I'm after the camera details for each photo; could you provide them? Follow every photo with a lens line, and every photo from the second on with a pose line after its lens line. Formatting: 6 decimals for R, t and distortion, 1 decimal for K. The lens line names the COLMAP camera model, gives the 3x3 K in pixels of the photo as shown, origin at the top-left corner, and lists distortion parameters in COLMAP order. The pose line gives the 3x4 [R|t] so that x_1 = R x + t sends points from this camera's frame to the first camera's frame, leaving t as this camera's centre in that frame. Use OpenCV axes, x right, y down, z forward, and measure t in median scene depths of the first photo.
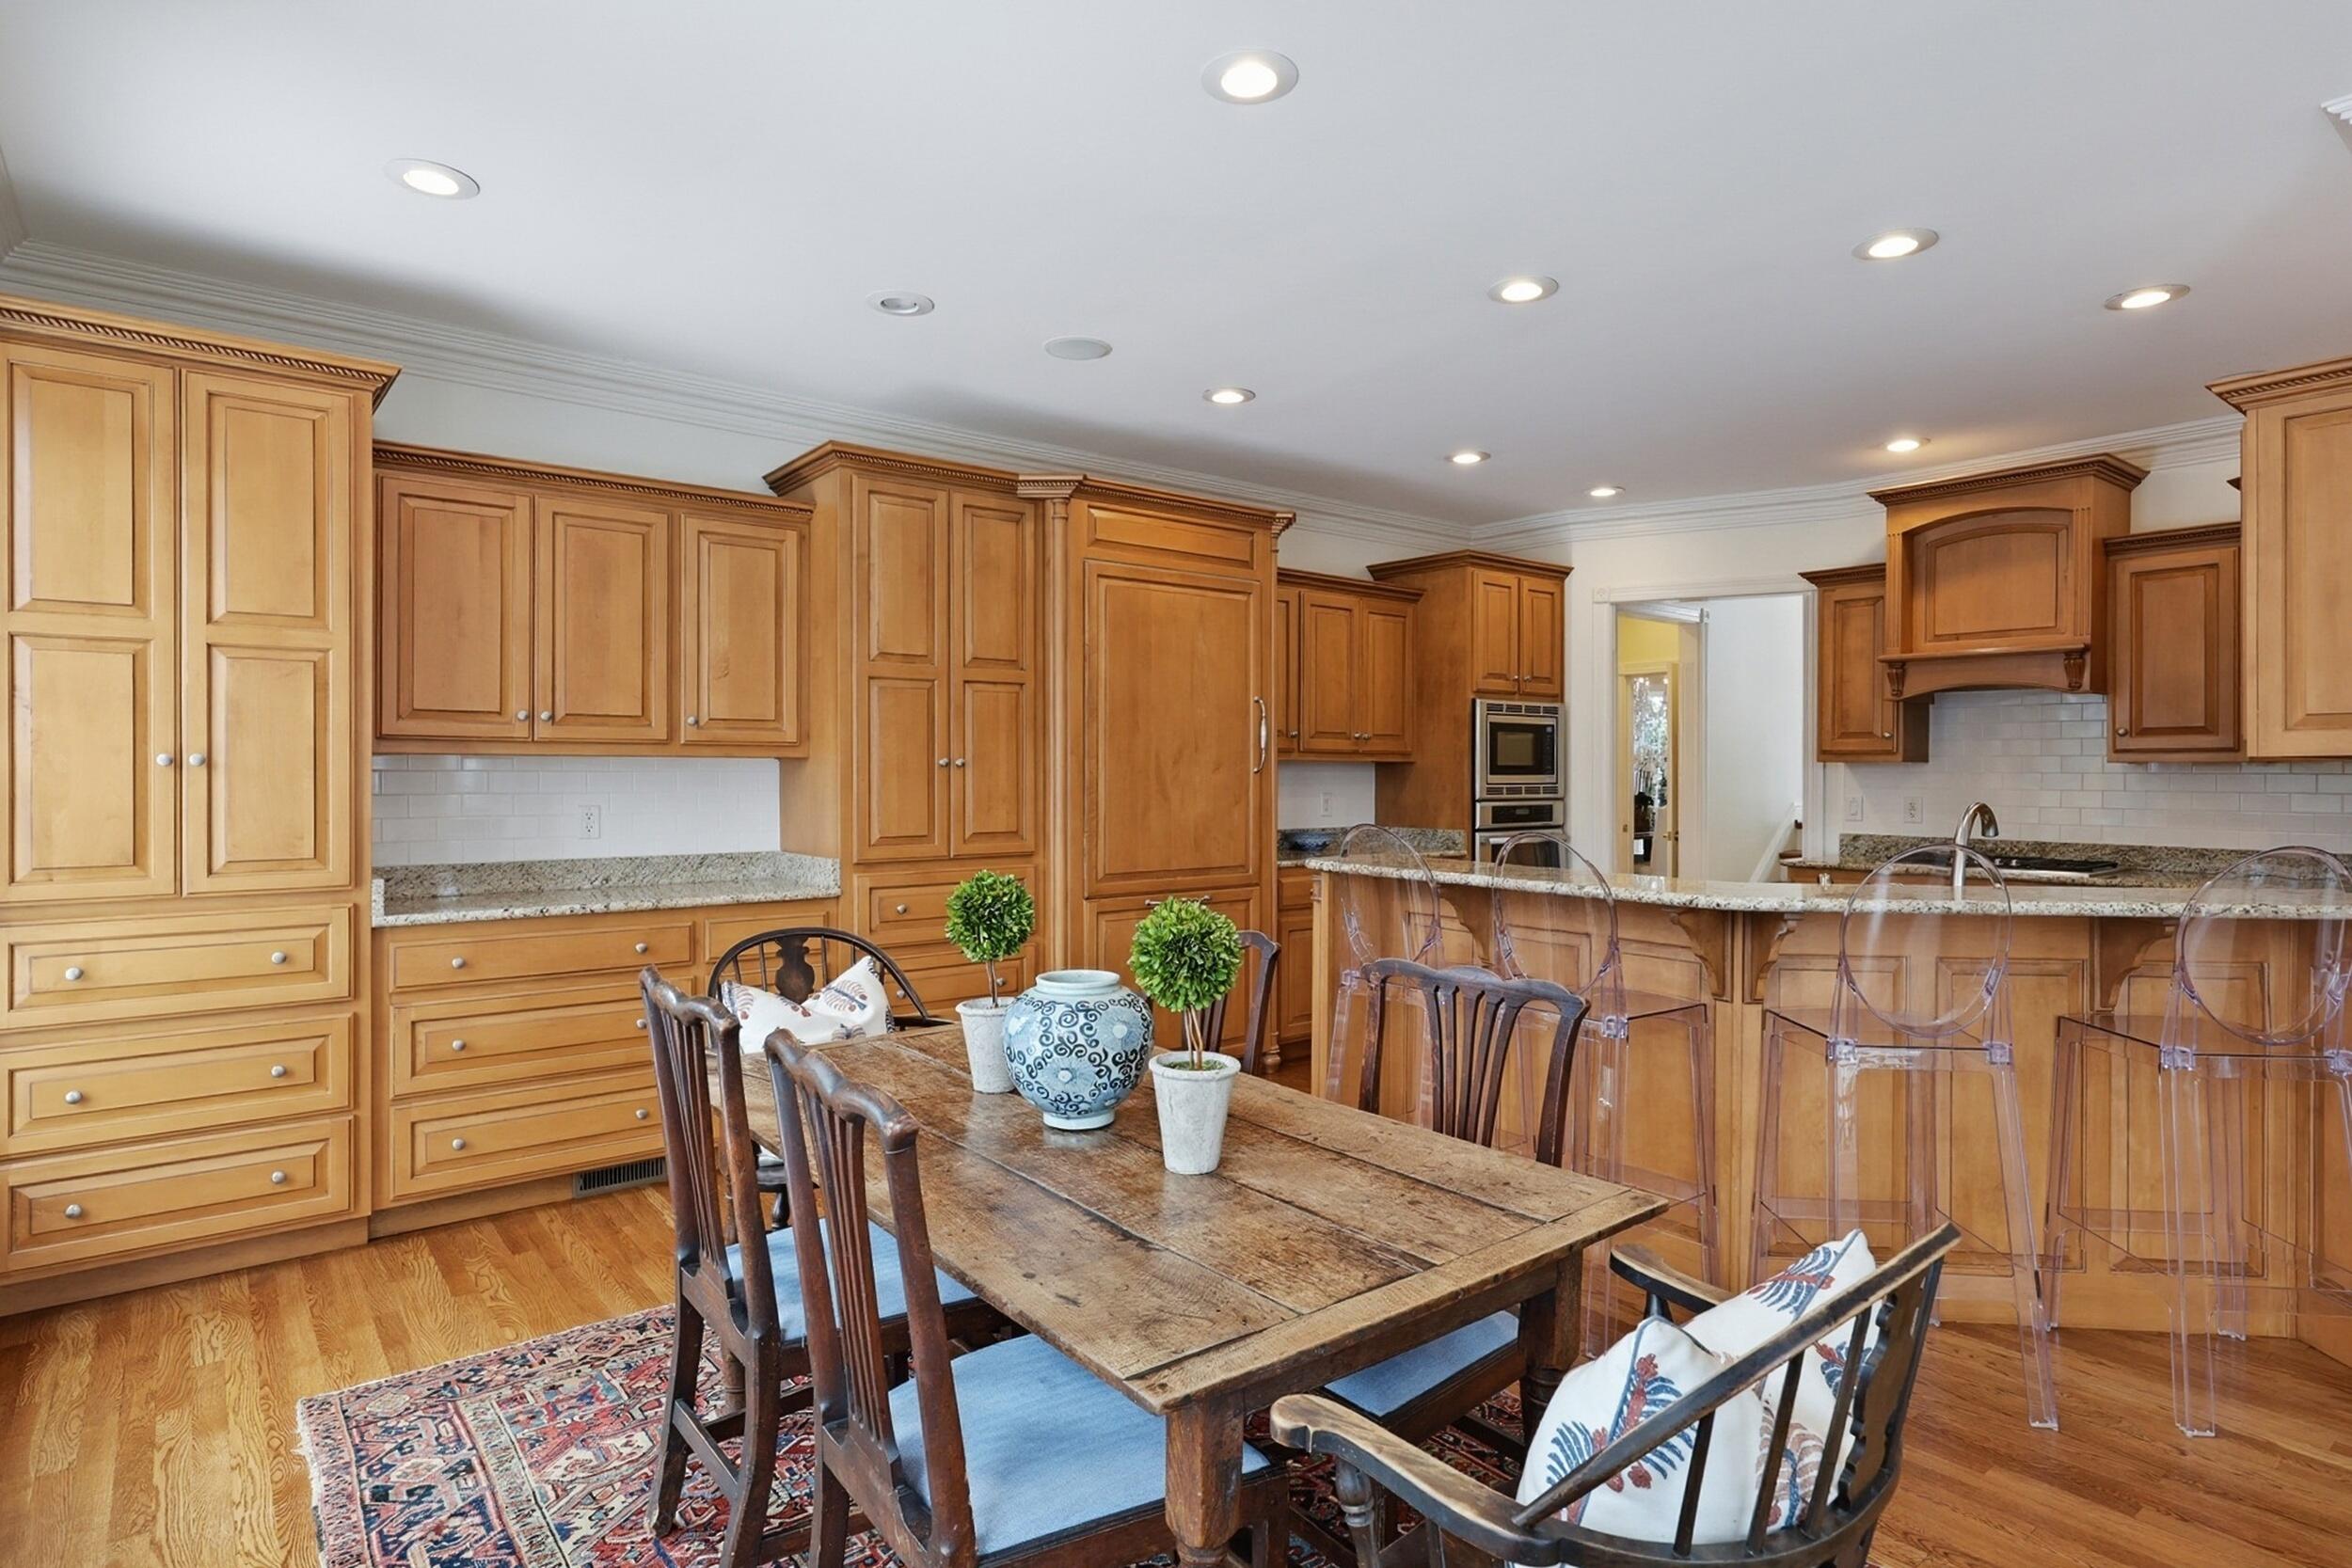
lens RADIAL K [[1257.5, 0, 1161.4], [0, 1257.5, 775.4], [0, 0, 1]] dist [-0.002964, -0.001096]
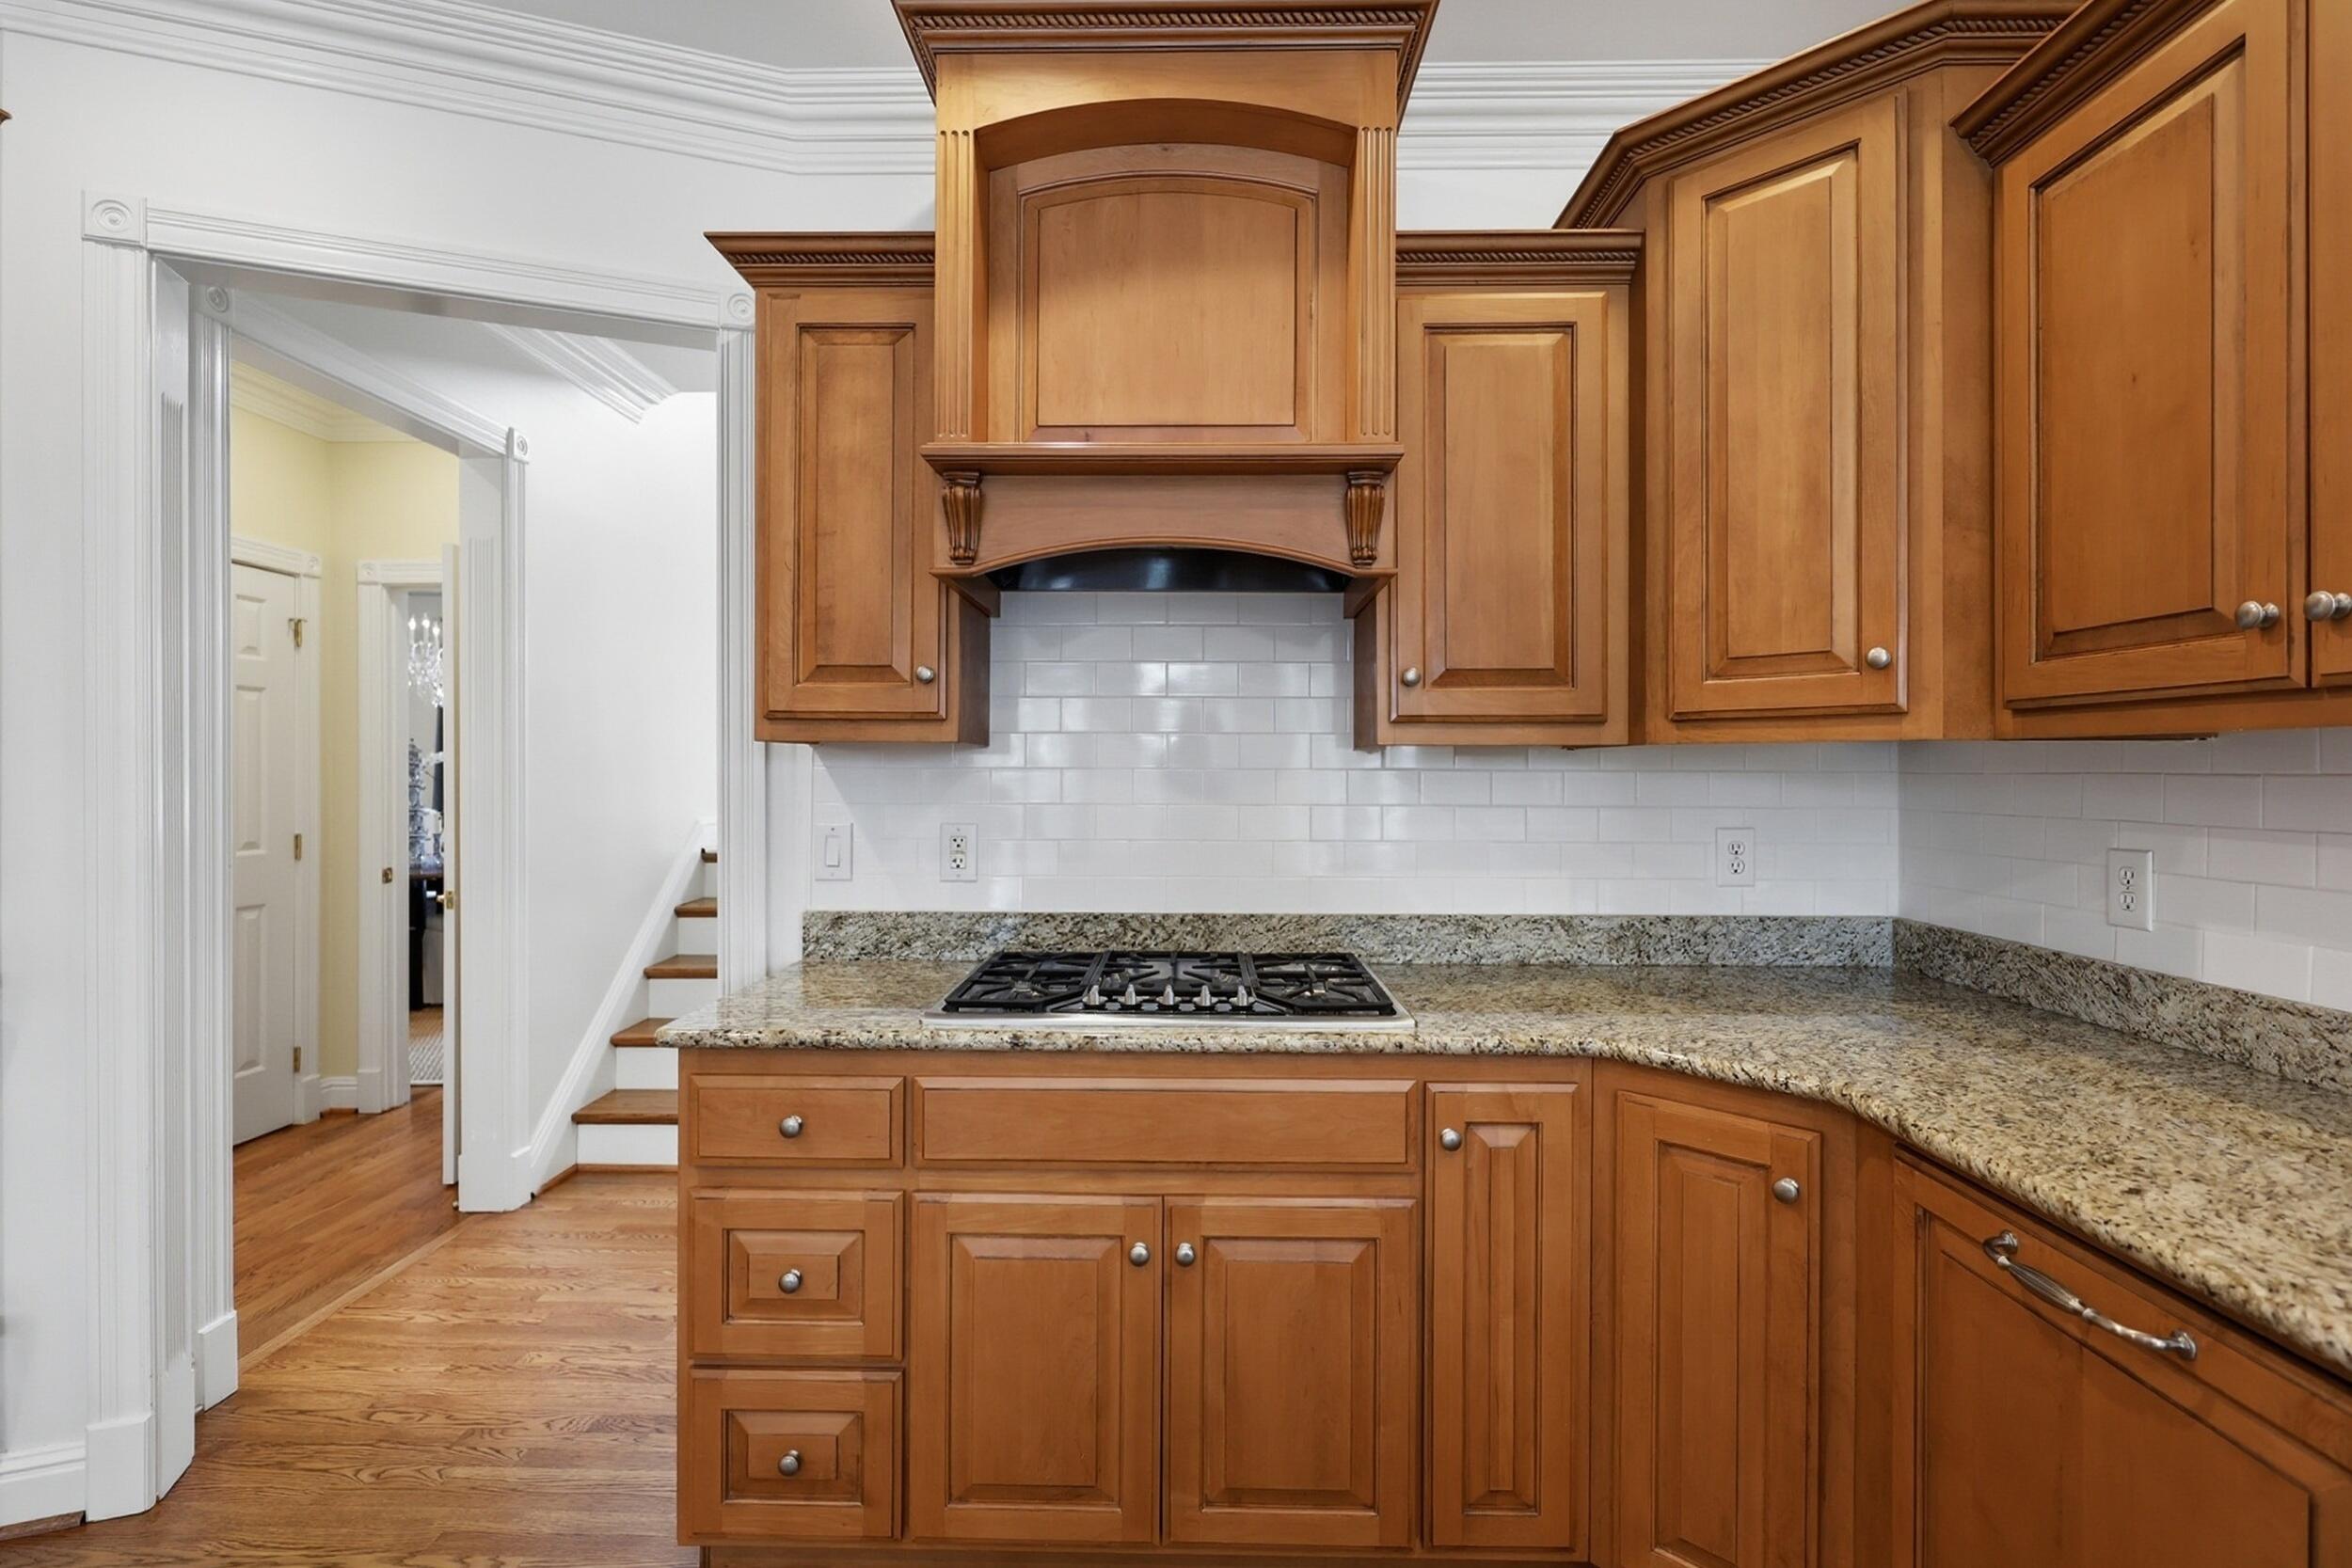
lens RADIAL K [[1087.8, 0, 1177.2], [0, 1087.8, 776.1], [0, 0, 1]] dist [-0.002288, -0.000051]
pose [[0.640302, -0.003054, 0.768117, 0.365927], [0.002183, 0.999995, 0.002156, -0.000345], [-0.768120, 0.000296, 0.640306, 0.721182]]
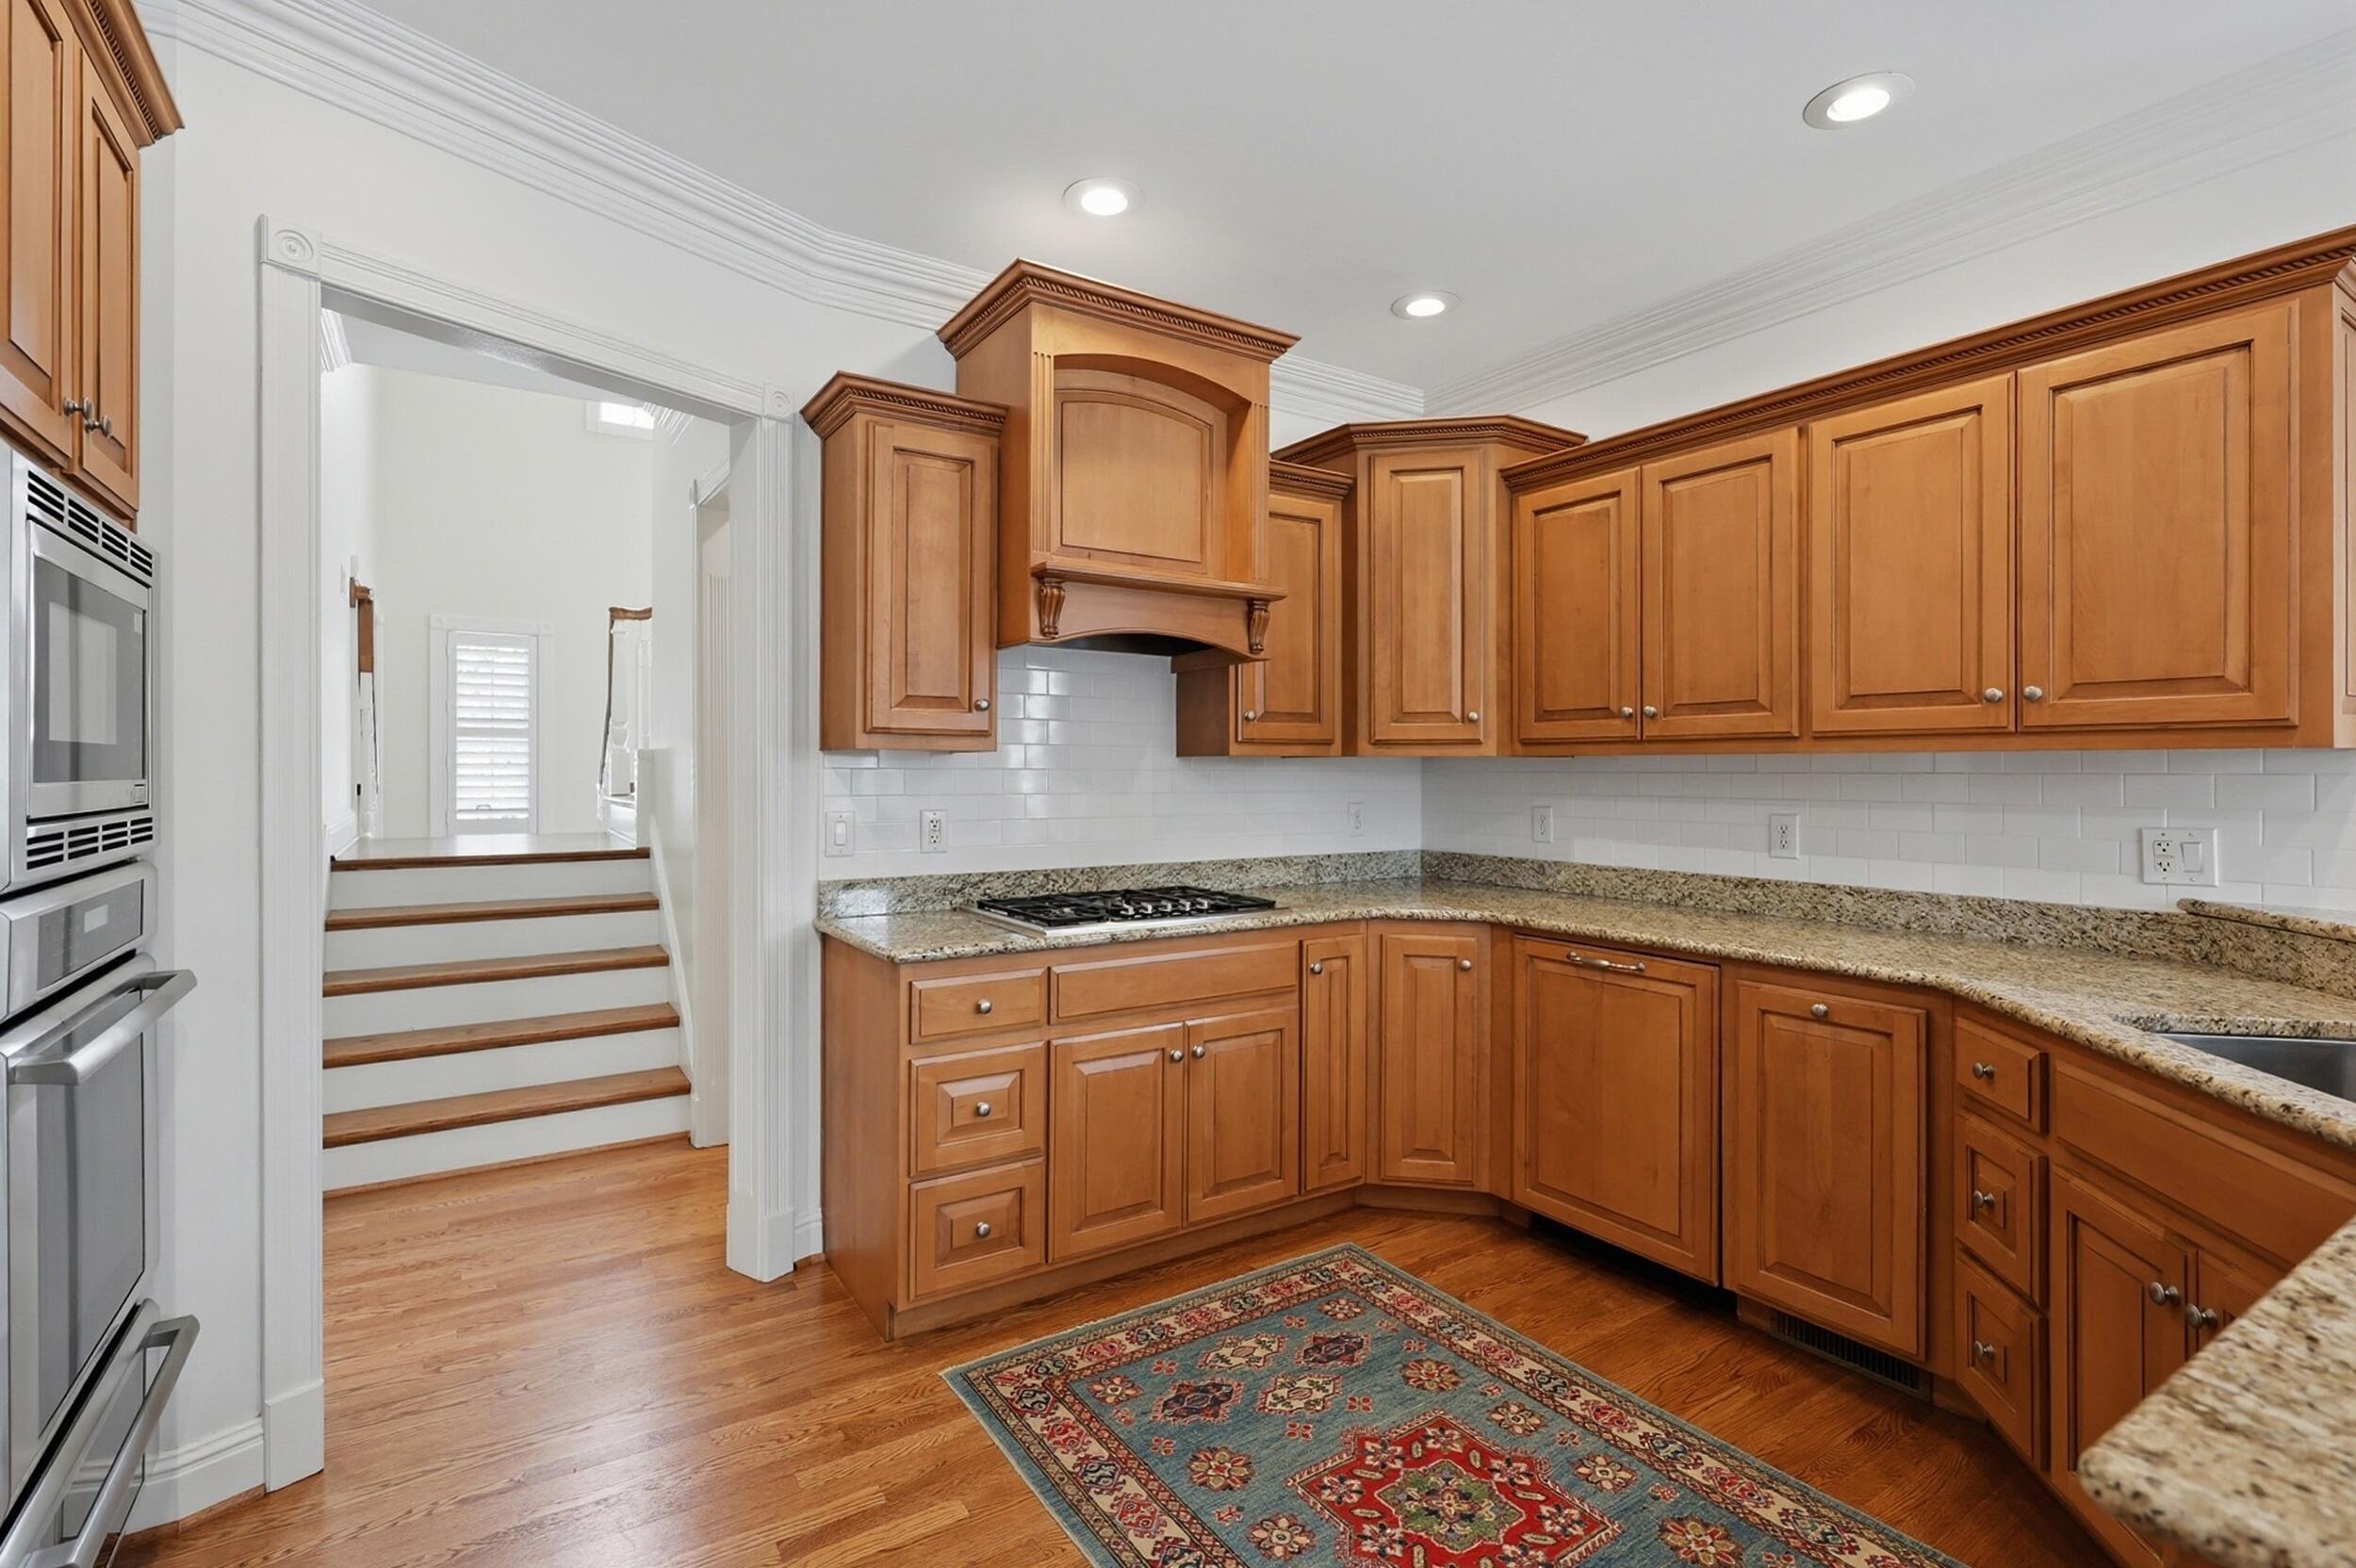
lens RADIAL K [[1089.7, 0, 1179.2], [0, 1089.7, 776.1], [0, 0, 1]] dist [-0.002288, -0.000051]
pose [[0.095195, -0.006147, 0.995440, 0.091027], [0.003325, 0.999977, 0.005857, -0.001856], [-0.995453, 0.002752, 0.095213, 0.865964]]
